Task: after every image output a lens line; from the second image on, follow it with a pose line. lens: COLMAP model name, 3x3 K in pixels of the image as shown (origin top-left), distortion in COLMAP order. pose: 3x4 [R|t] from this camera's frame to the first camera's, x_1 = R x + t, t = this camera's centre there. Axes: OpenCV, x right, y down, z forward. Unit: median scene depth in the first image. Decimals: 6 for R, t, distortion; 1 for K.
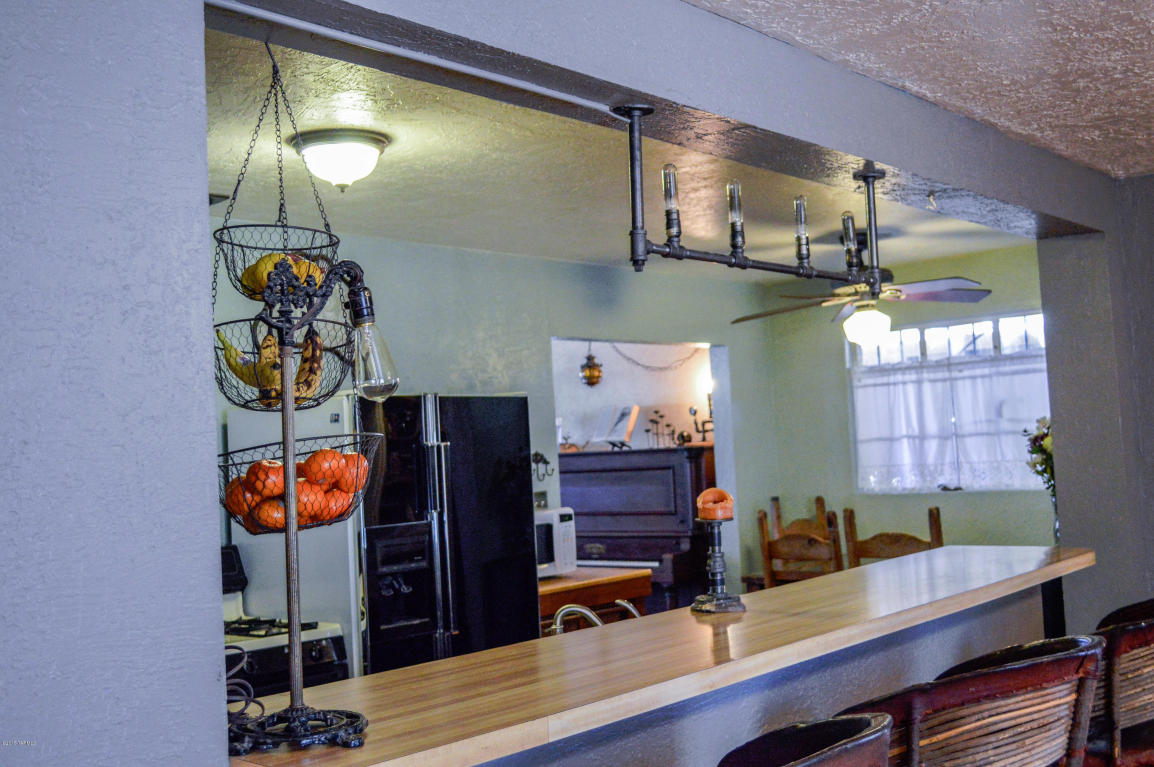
lens RADIAL K [[1197.2, 0, 605.7], [0, 1197.2, 380.6], [0, 0, 1]] dist [-0.039735, 0.000000]
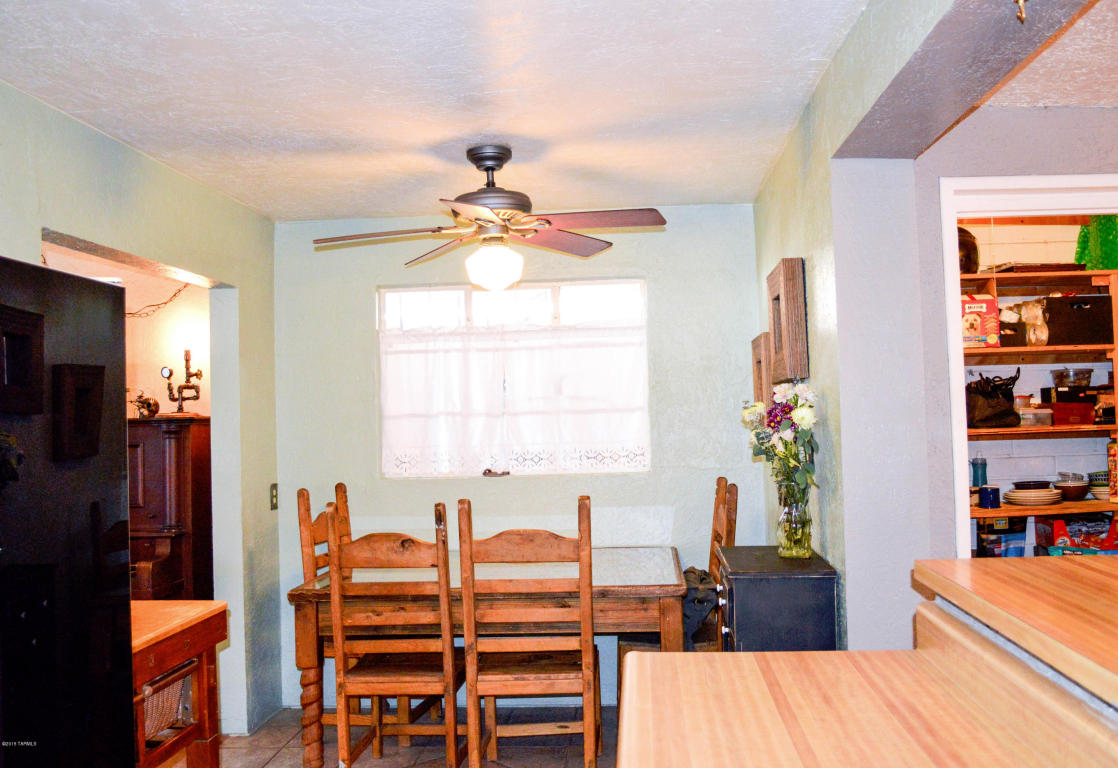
lens RADIAL K [[998.1, 0, 582.6], [0, 998.1, 382.2], [0, 0, 1]] dist [-0.075045, 0.001824]
pose [[0.799587, 0.050656, 0.598410, -0.123206], [-0.050528, 0.998578, -0.017016, 0.038719], [-0.598420, -0.016630, 0.801010, 0.442648]]
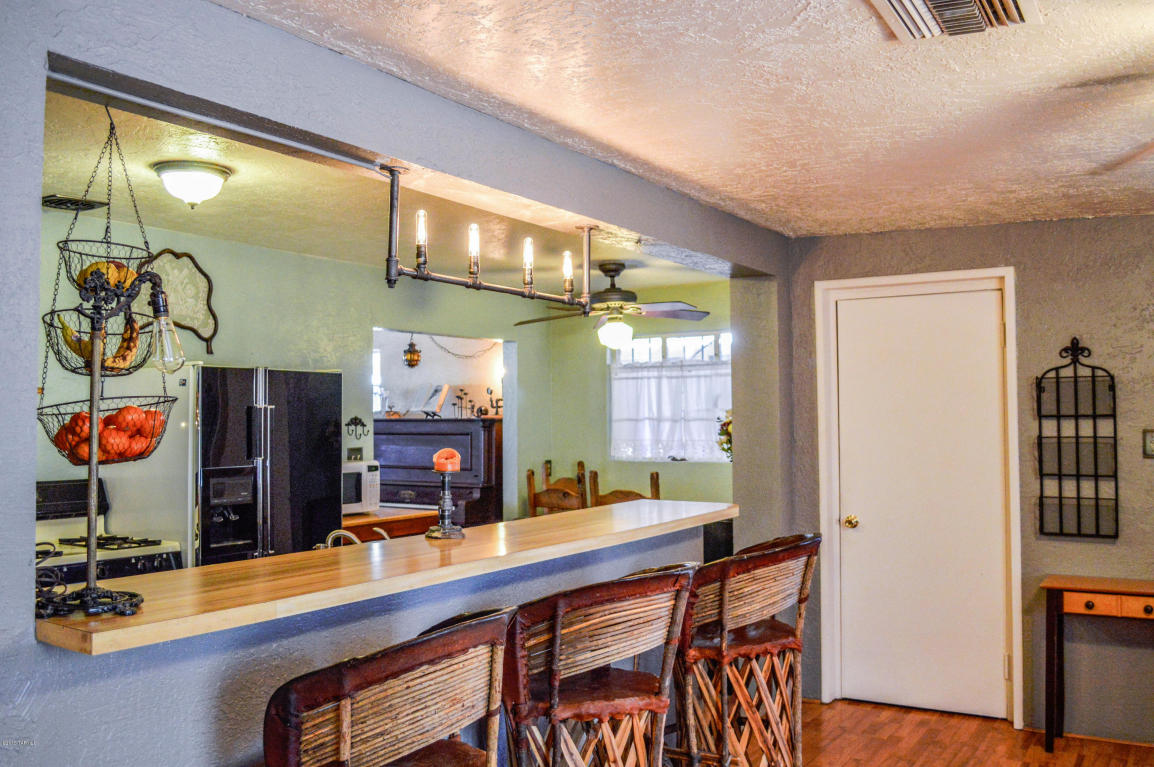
lens RADIAL K [[959.6, 0, 581.1], [0, 959.6, 378.4], [0, 0, 1]] dist [-0.058331, -0.001531]
pose [[0.989417, 0.052579, 0.135237, 0.040240], [-0.054326, 0.998480, 0.009262, -0.003944], [-0.134544, -0.016511, 0.990770, -0.047704]]
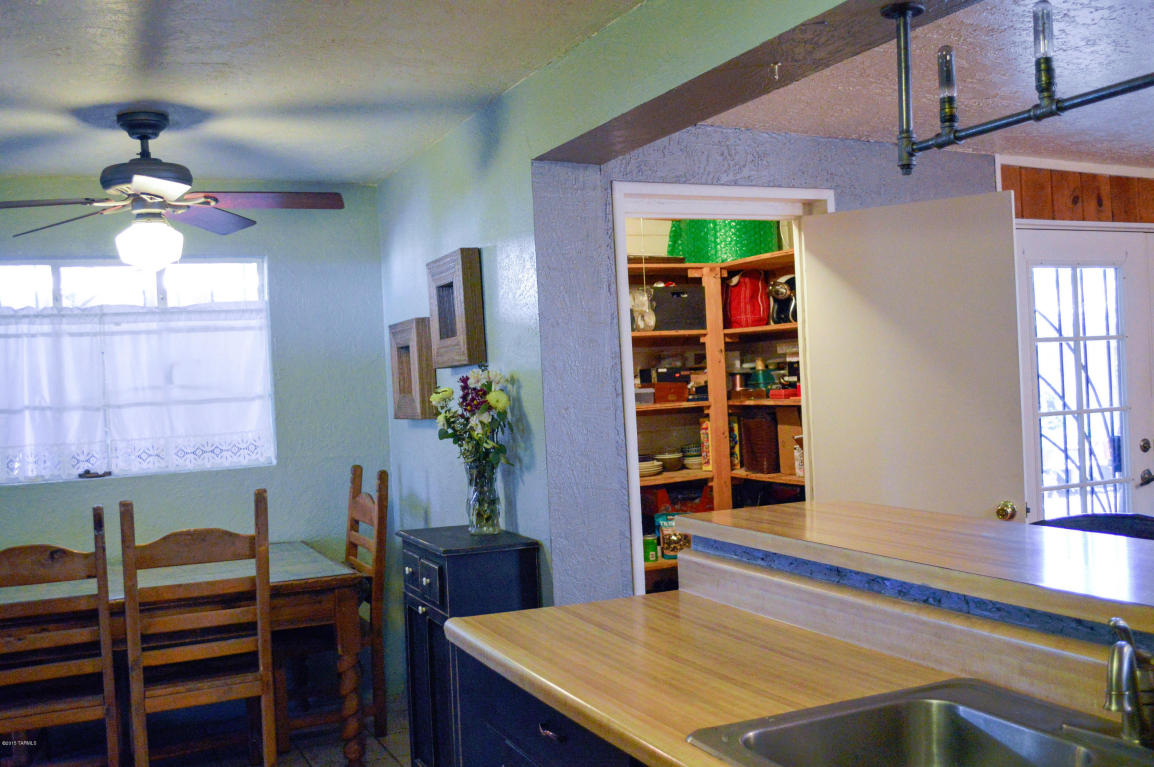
lens RADIAL K [[1104.4, 0, 580.0], [0, 1104.4, 383.1], [0, 0, 1]] dist [-0.074144, 0.000000]
pose [[0.432295, 0.028525, 0.901281, -0.255865], [-0.025865, 0.999481, -0.019226, 0.043466], [-0.901361, -0.015001, 0.432808, 0.485815]]
